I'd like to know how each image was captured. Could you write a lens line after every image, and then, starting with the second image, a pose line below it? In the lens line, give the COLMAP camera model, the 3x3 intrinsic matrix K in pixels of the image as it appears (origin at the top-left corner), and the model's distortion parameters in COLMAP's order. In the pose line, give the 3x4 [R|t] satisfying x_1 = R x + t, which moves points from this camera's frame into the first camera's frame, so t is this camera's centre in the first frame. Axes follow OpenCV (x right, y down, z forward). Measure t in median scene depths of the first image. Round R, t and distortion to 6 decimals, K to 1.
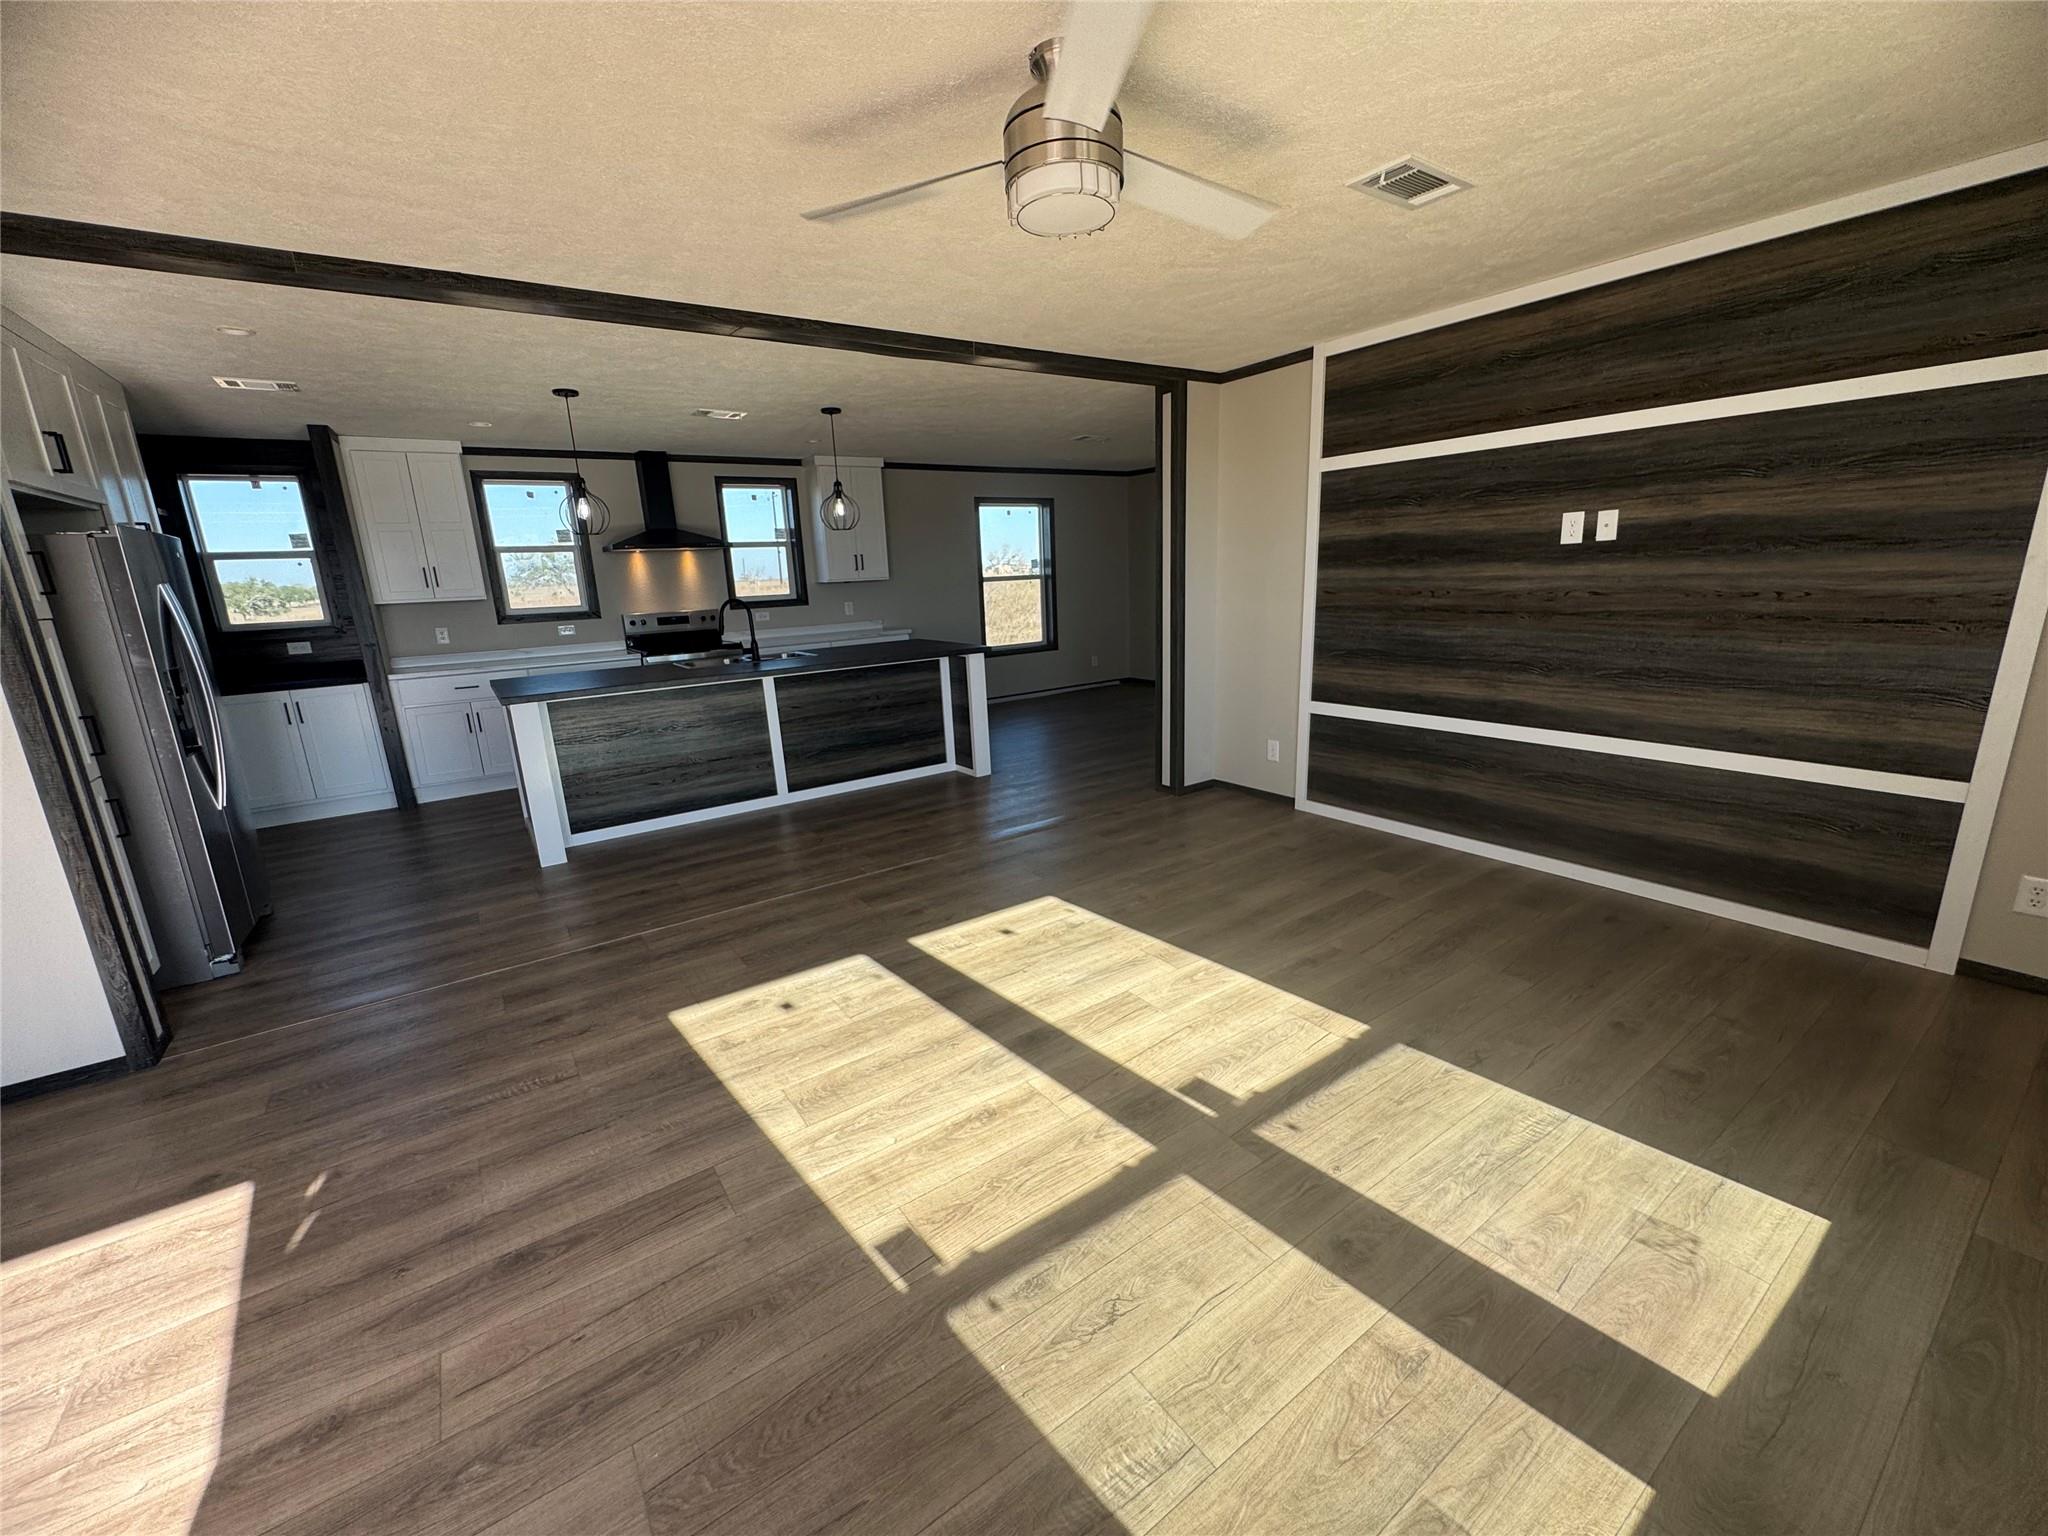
lens RADIAL K [[819.6, 0, 1011.2], [0, 819.6, 768.1], [0, 0, 1]] dist [0.001347, 0.000133]
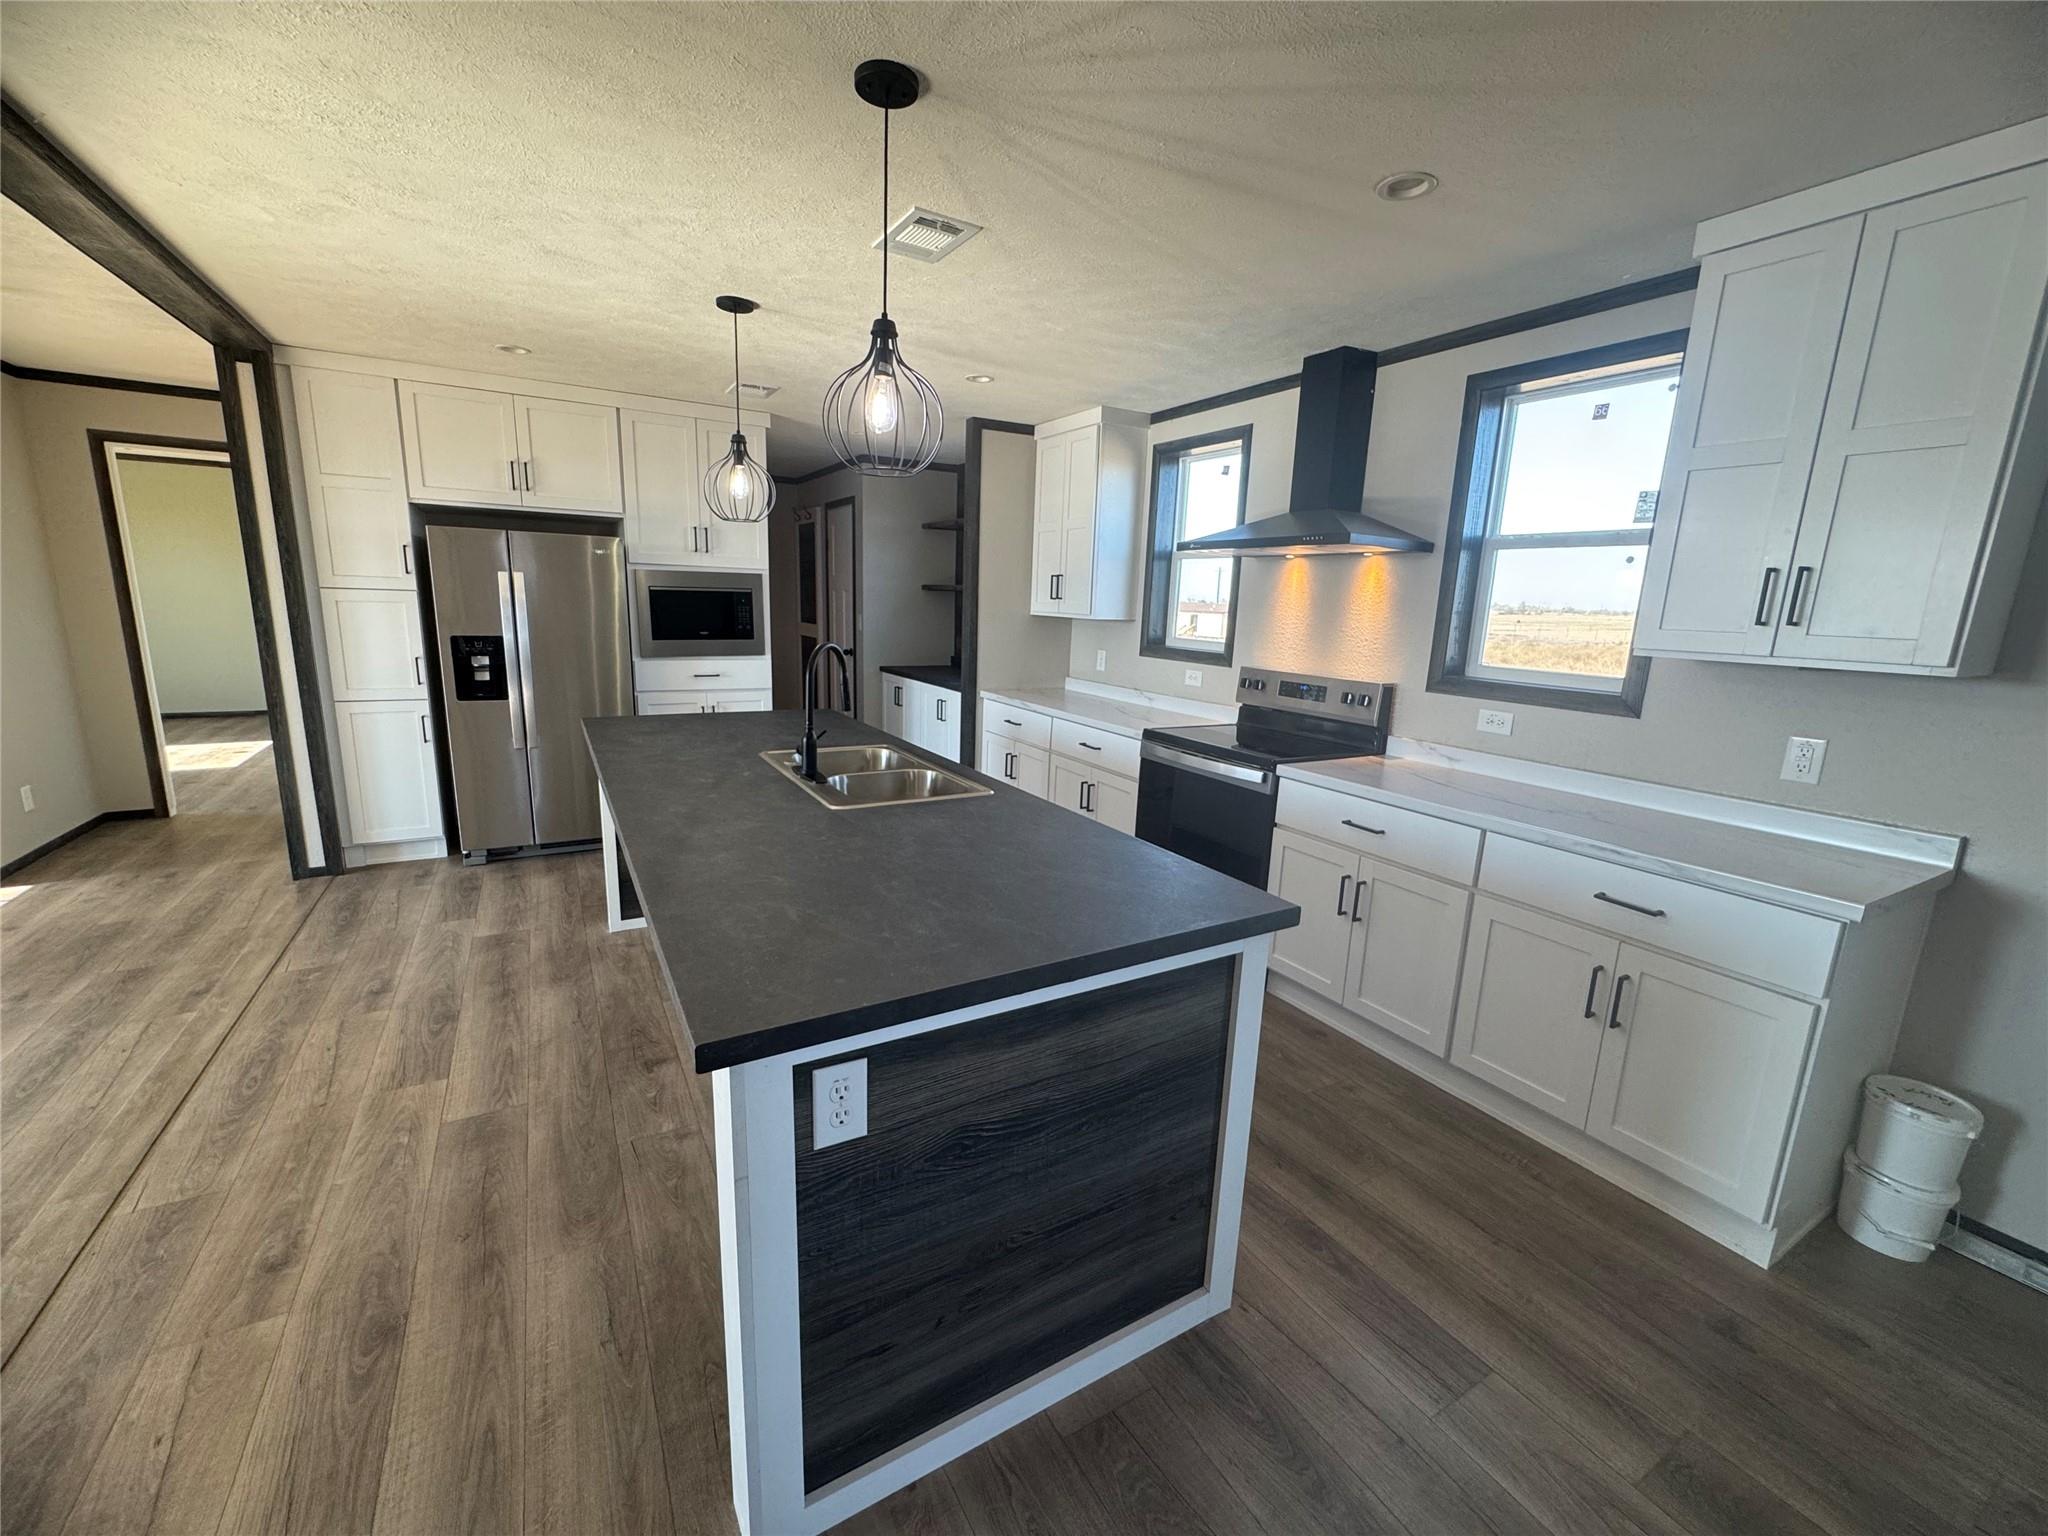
lens RADIAL K [[819.6, 0, 1021.6], [0, 819.6, 762.8], [0, 0, 1]] dist [0.001347, 0.000133]
pose [[-0.075193, 0.236026, -0.968833, 0.121850], [-0.266848, 0.931386, 0.247614, -0.252332], [0.960801, 0.277150, -0.007050, 0.978765]]
